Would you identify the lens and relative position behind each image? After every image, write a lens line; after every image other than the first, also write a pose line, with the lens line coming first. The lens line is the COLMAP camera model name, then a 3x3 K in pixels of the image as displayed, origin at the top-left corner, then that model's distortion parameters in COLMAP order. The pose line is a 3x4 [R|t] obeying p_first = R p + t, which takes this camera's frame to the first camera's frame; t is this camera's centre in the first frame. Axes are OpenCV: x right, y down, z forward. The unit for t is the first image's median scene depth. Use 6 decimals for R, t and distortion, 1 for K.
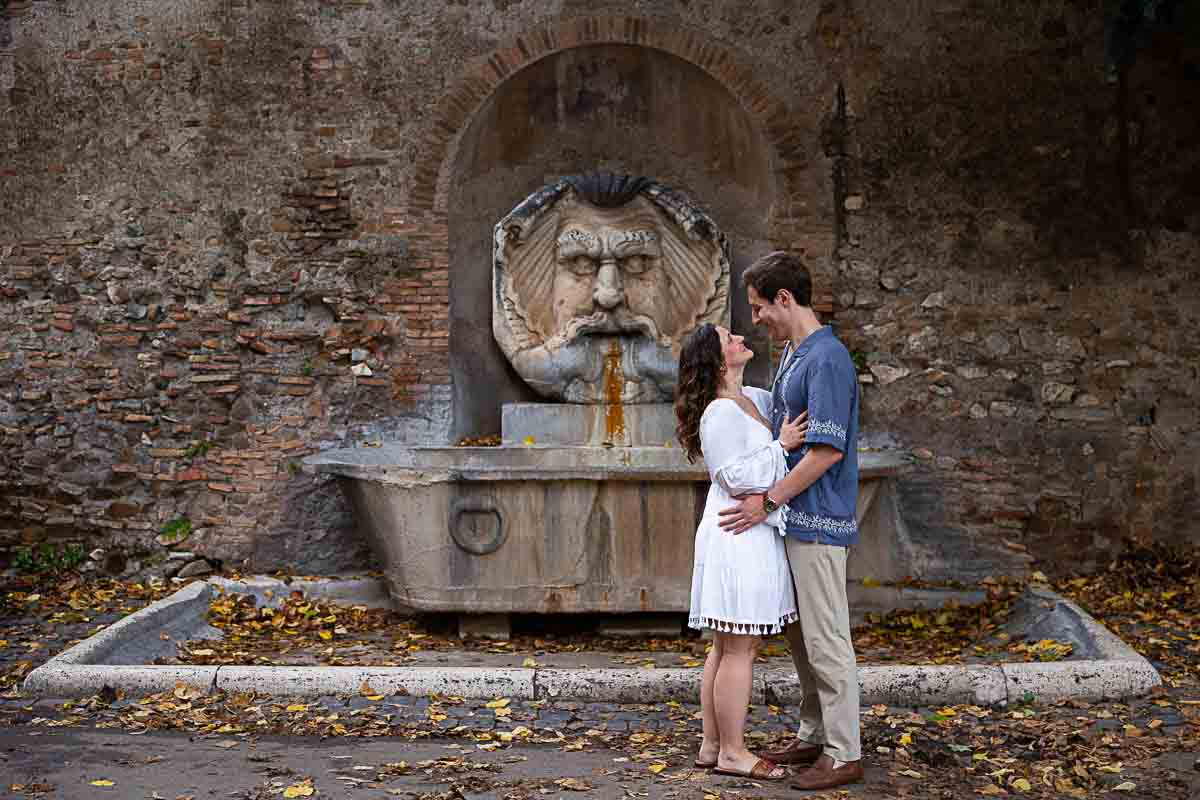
lens RADIAL K [[1838.9, 0, 600.0], [0, 1838.9, 400.0], [0, 0, 1]] dist [0.049644, 0.099915]
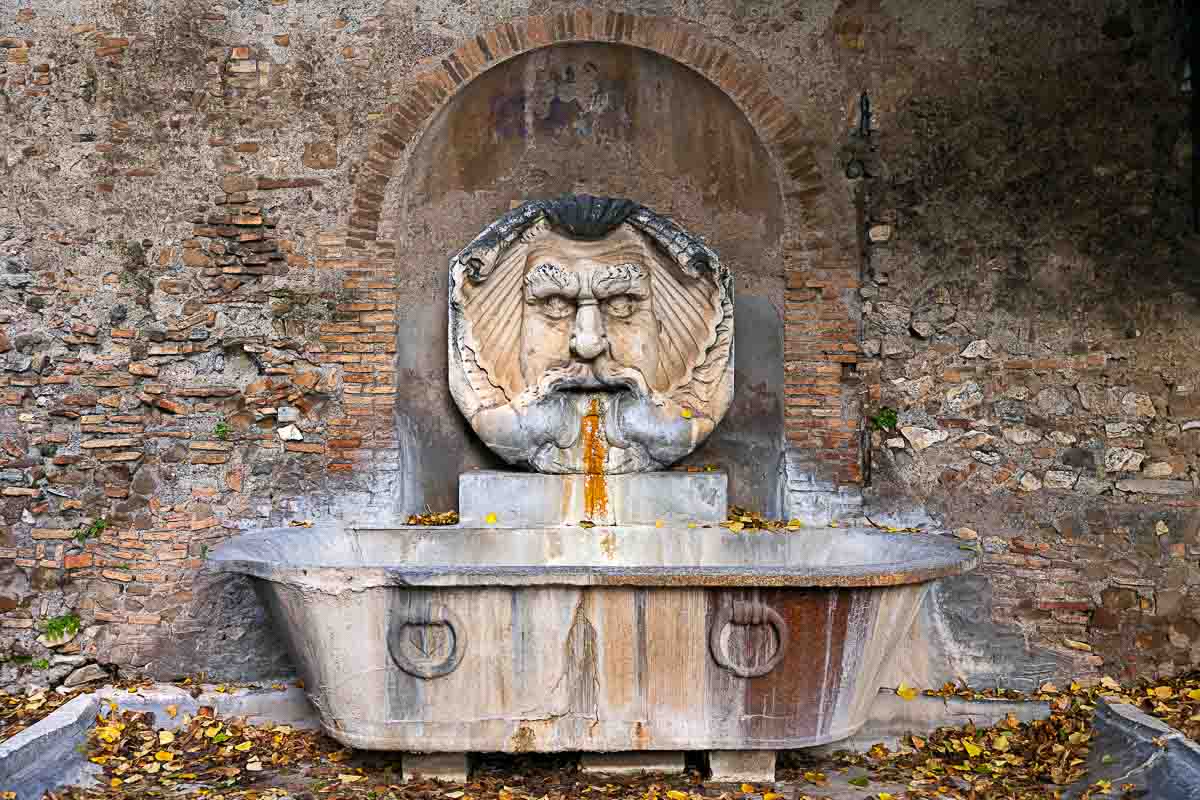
lens RADIAL K [[1425.0, 0, 600.0], [0, 1425.0, 400.0], [0, 0, 1]] dist [0.014538, -0.011478]
pose [[0.999347, -0.001305, 0.036097, -0.013109], [0.001739, 0.999927, -0.011996, -0.023517], [-0.036078, 0.012051, 0.999276, 0.357005]]
